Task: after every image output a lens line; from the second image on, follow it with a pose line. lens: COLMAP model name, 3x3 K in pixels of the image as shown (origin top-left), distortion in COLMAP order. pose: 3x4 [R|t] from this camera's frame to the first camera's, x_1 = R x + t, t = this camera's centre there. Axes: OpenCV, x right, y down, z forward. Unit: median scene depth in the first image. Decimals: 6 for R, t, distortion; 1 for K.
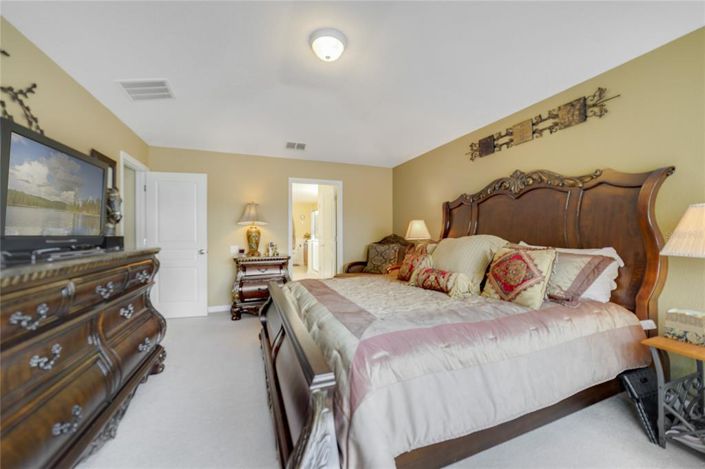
lens RADIAL K [[274.3, 0, 354.0], [0, 274.3, 233.4], [0, 0, 1]] dist [-0.013606, 0.000457]
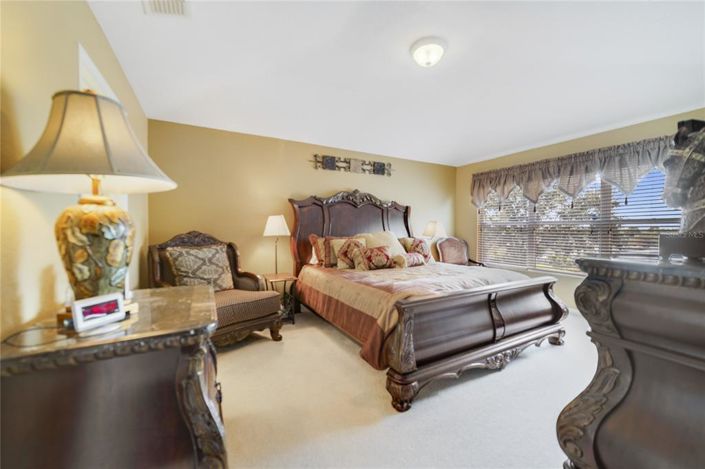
lens RADIAL K [[274.3, 0, 352.8], [0, 274.3, 232.1], [0, 0, 1]] dist [-0.013606, 0.000457]
pose [[-0.128023, -0.003196, 0.991766, -0.874957], [-0.000330, 0.999995, 0.003180, 0.003876], [-0.991771, 0.000080, -0.128024, 1.134792]]
